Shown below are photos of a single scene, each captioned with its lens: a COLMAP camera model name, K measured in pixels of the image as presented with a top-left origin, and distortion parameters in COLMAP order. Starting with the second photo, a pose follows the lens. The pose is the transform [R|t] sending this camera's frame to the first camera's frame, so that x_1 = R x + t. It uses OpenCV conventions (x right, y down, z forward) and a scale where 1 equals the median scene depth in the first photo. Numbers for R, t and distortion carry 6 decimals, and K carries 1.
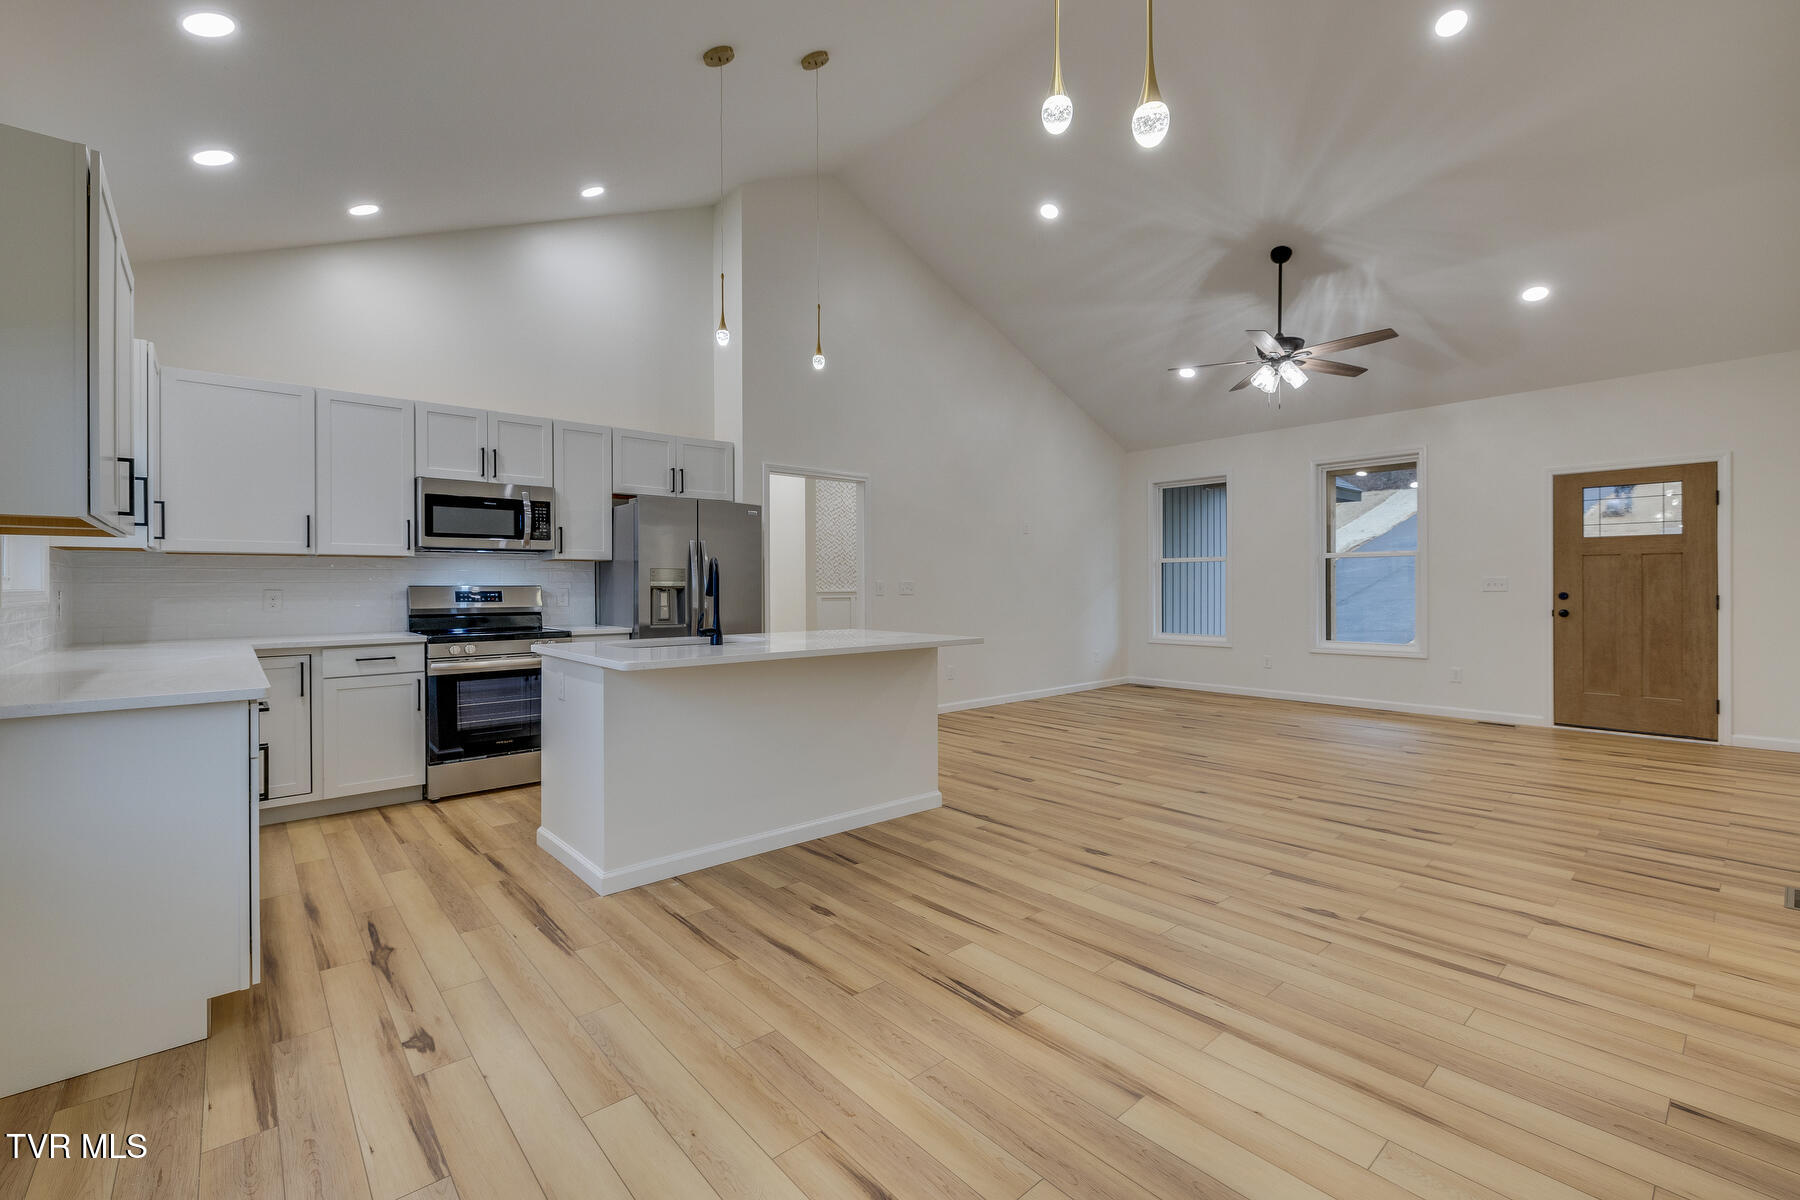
lens RADIAL K [[759.0, 0, 905.5], [0, 759.0, 593.0], [0, 0, 1]] dist [-0.002238, -0.000321]
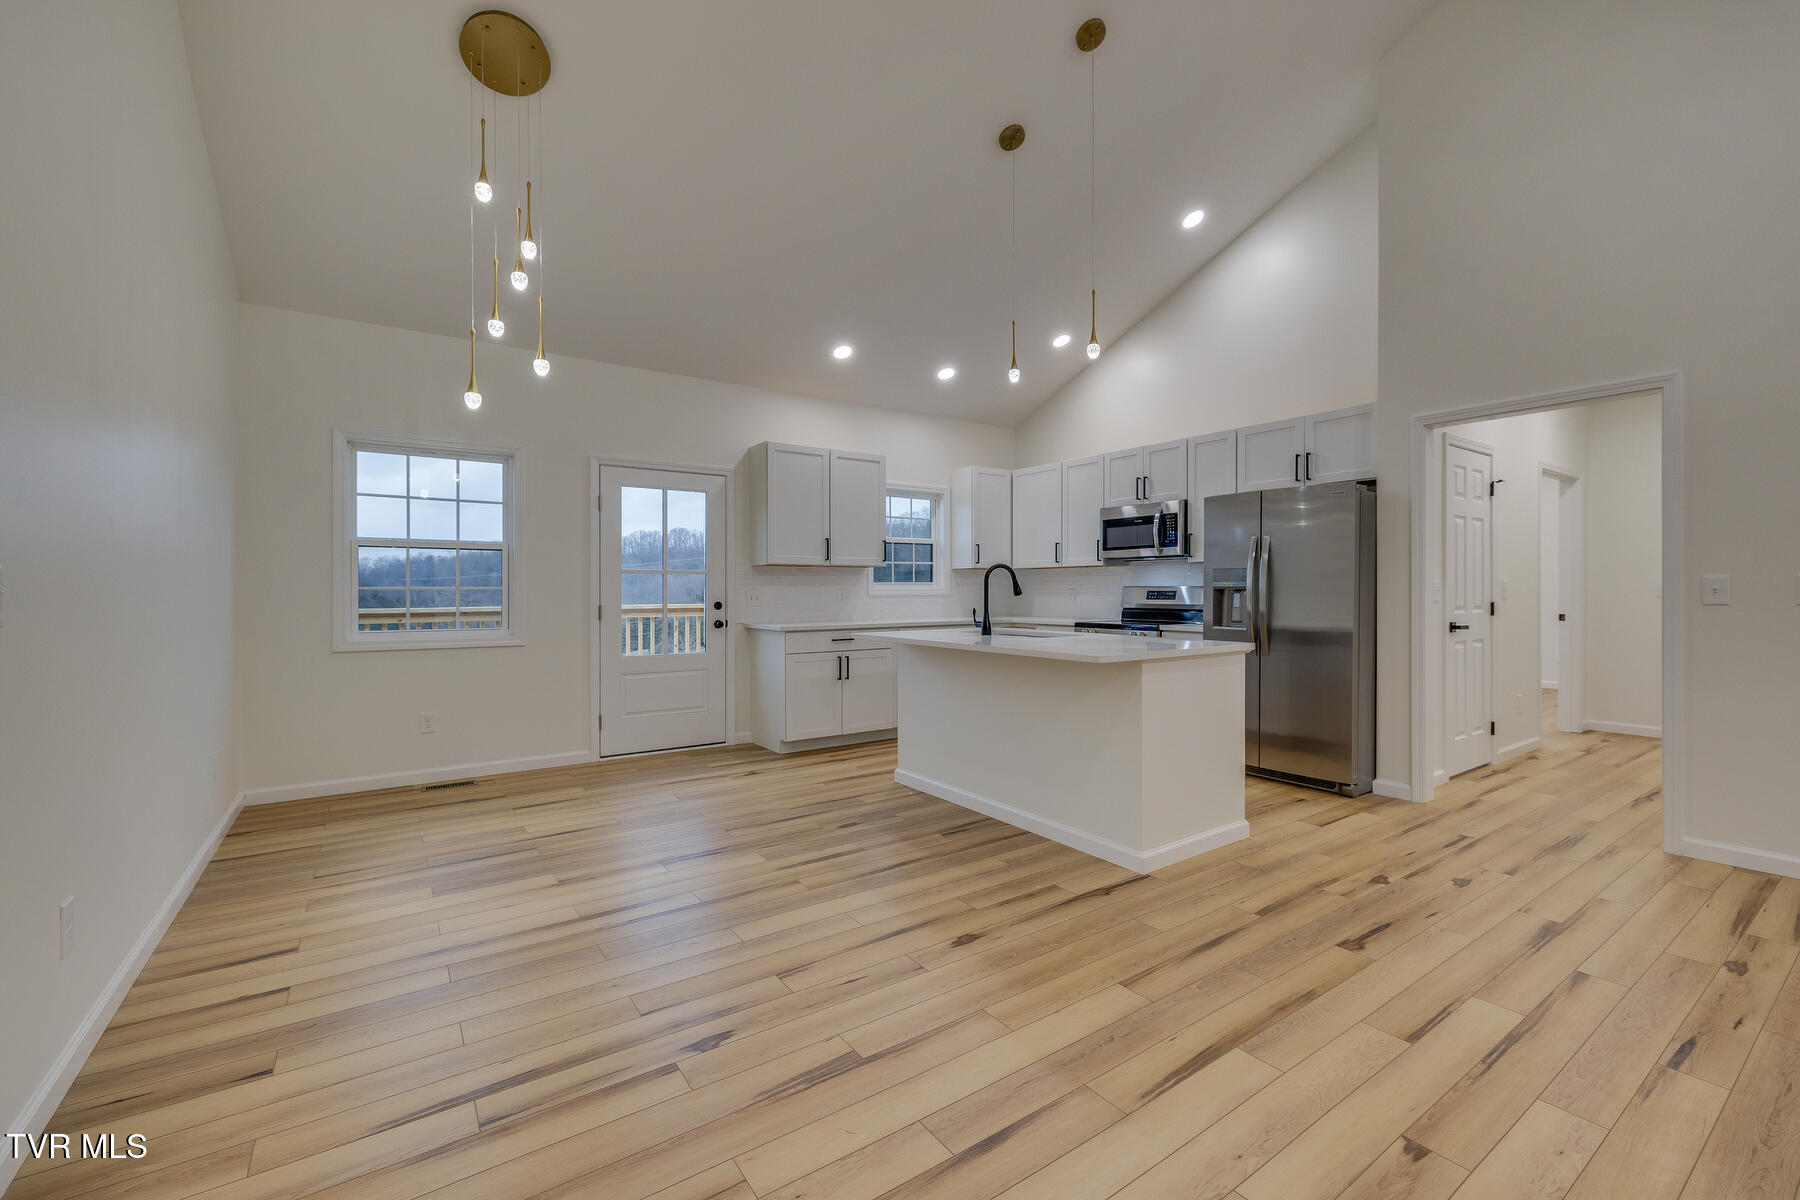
lens RADIAL K [[759.0, 0, 907.7], [0, 759.0, 604.3], [0, 0, 1]] dist [-0.002238, -0.000321]
pose [[-0.108510, 0.022998, -0.993829, 0.995493], [-0.007491, 0.999685, 0.023952, -0.009142], [0.994067, 0.010044, -0.108304, 1.015952]]
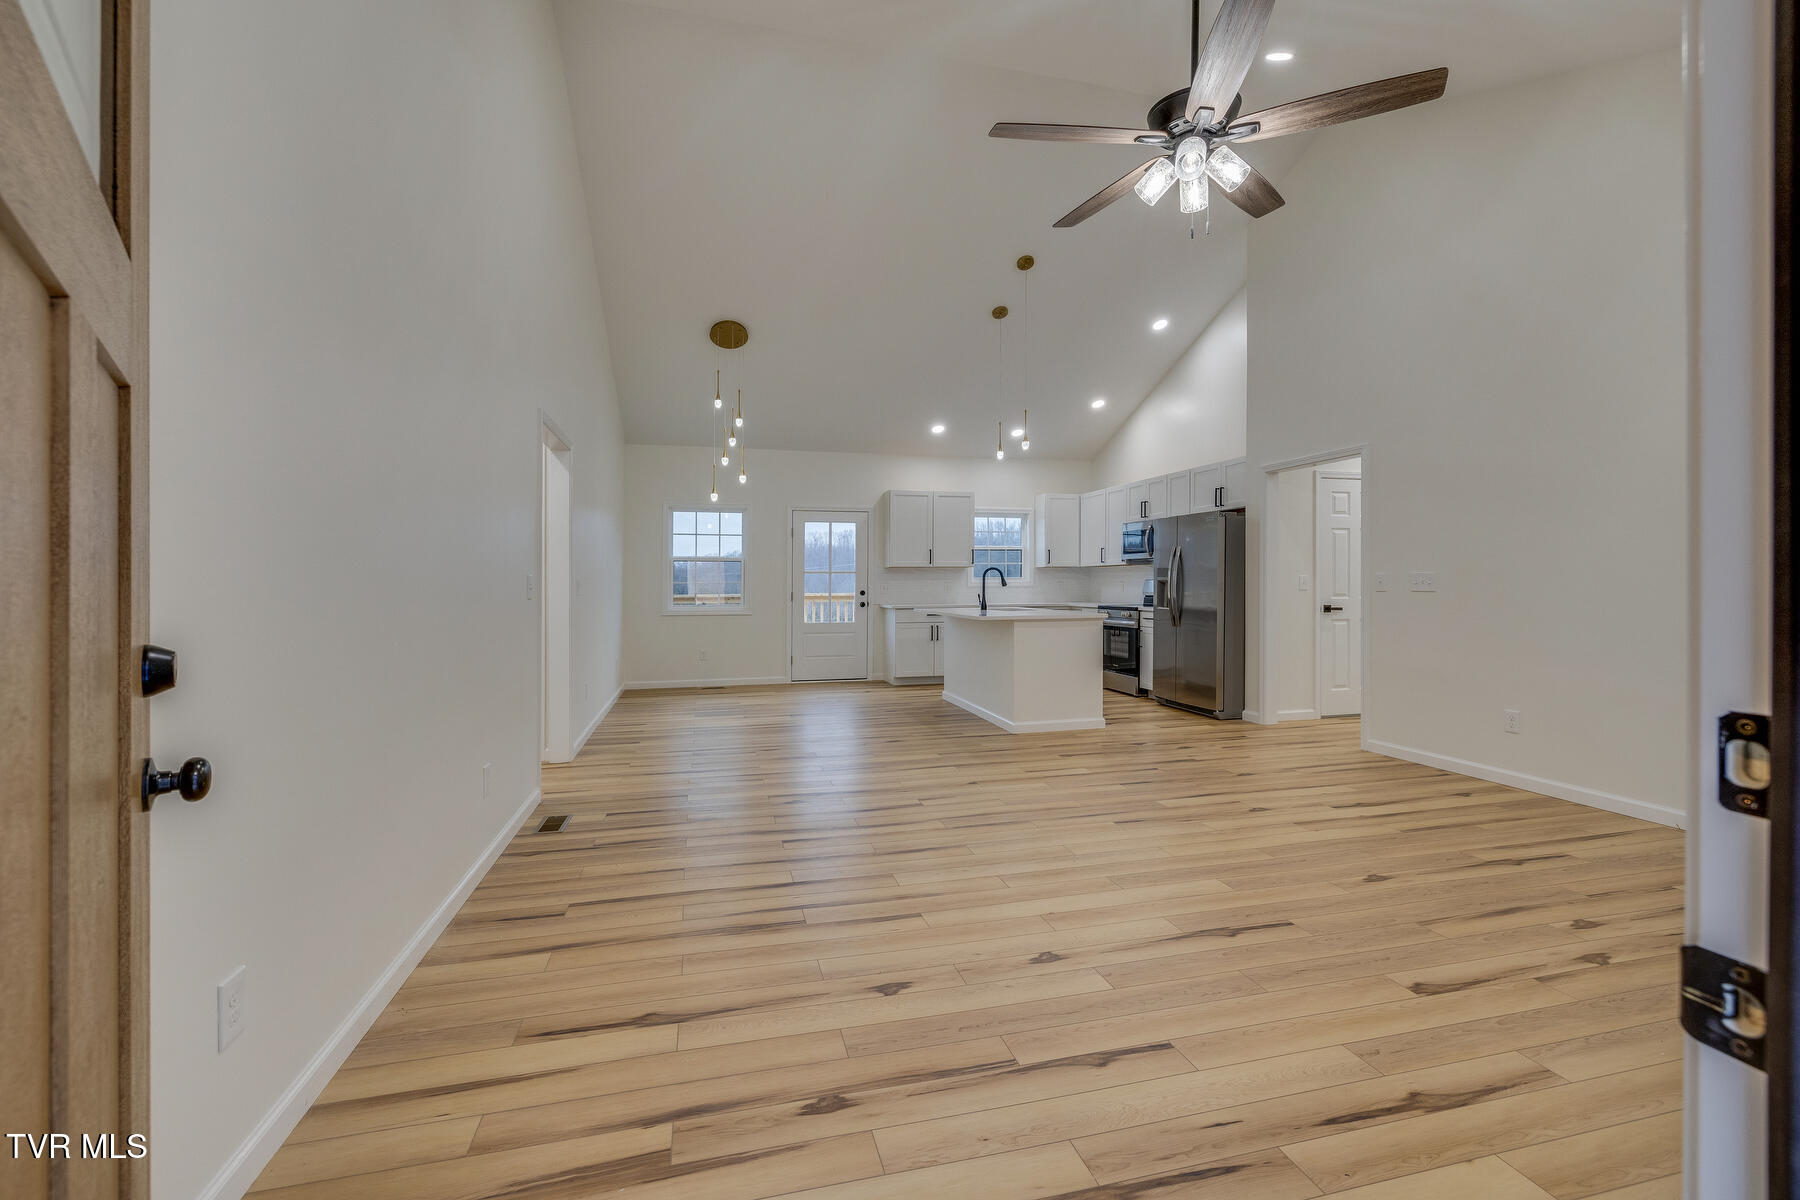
lens RADIAL K [[759.0, 0, 890.0], [0, 759.0, 585.6], [0, 0, 1]] dist [-0.002238, -0.000321]
pose [[-0.458123, 0.009731, -0.888835, 1.707646], [-0.002103, 0.999925, 0.012031, -0.021273], [0.888886, 0.007381, -0.458069, 1.724818]]
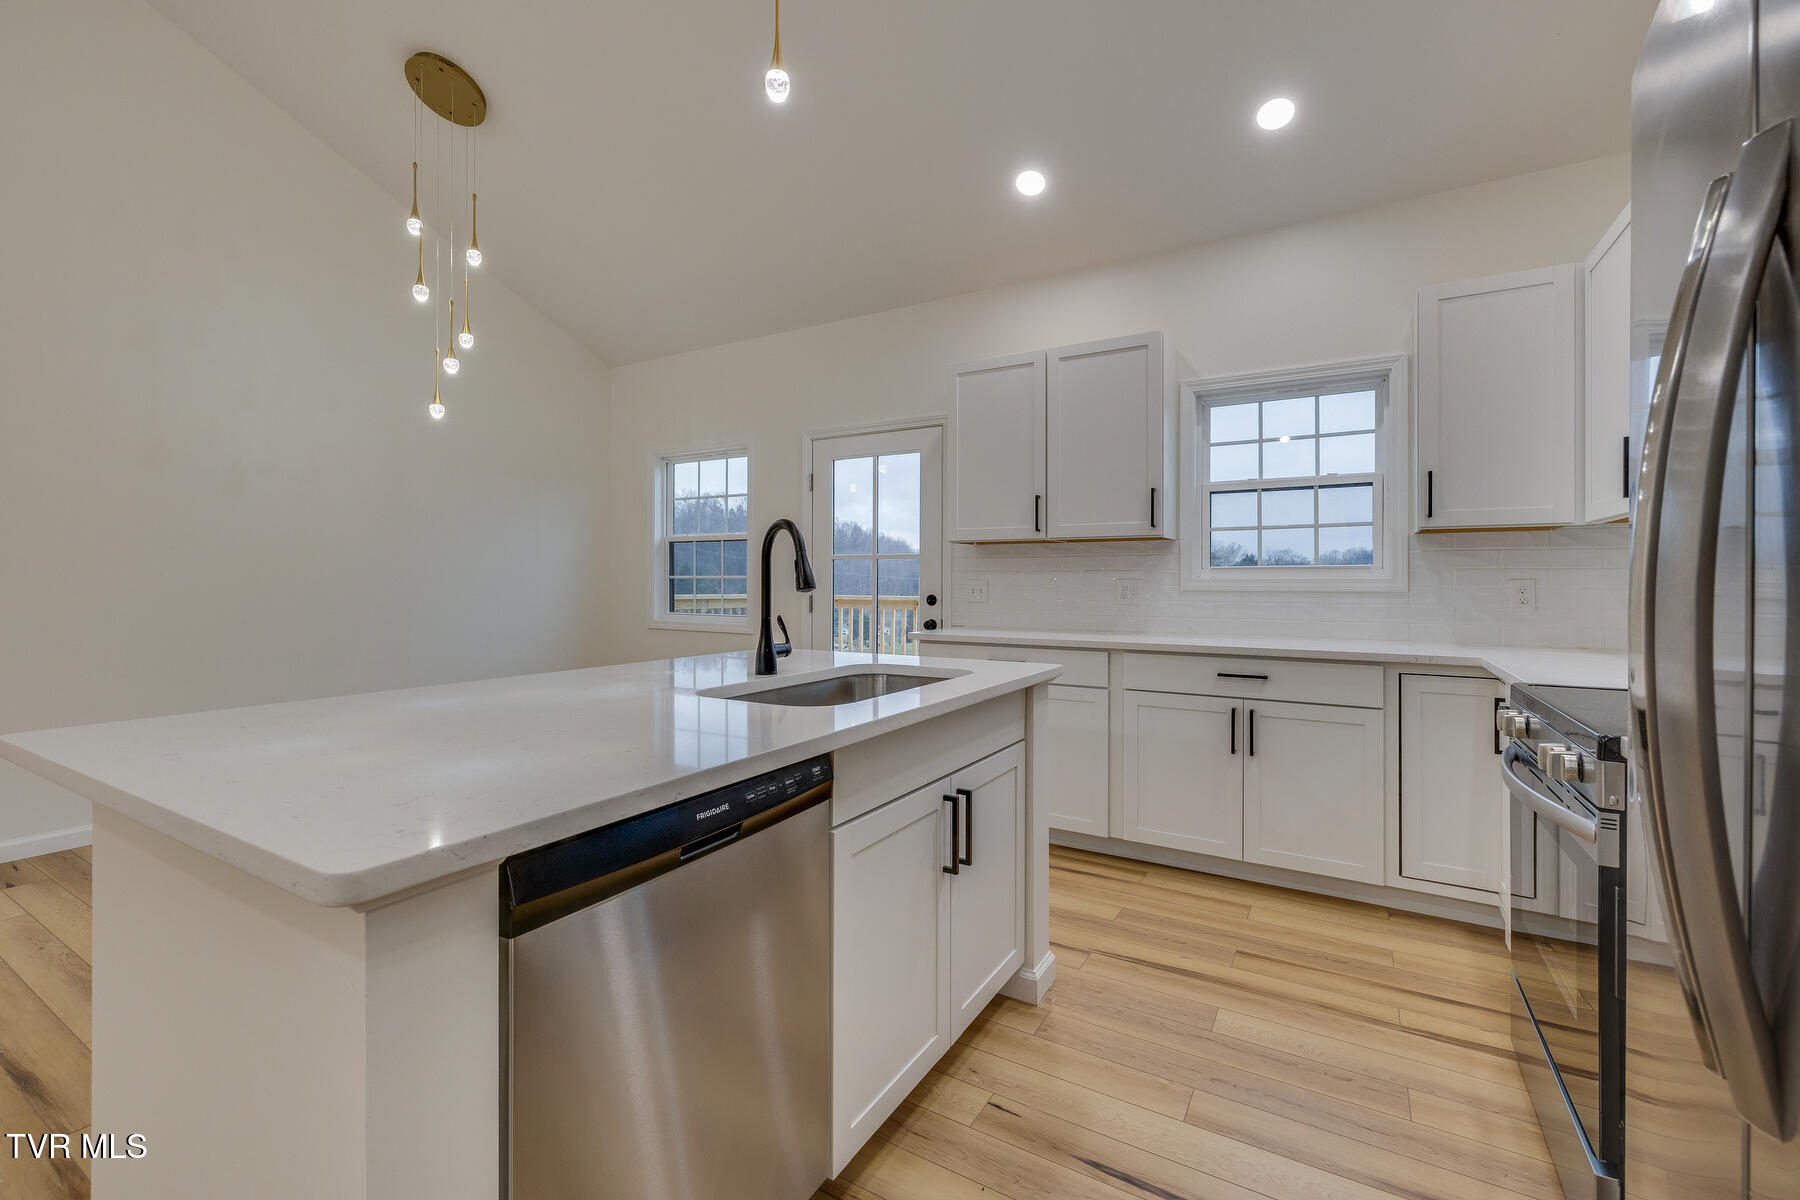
lens RADIAL K [[759.0, 0, 899.4], [0, 759.0, 582.9], [0, 0, 1]] dist [-0.002238, -0.000321]
pose [[-0.953606, 0.004914, -0.301019, -0.182765], [0.001029, 0.999914, 0.013061, -0.007843], [0.301057, 0.012145, -0.953529, 1.594330]]
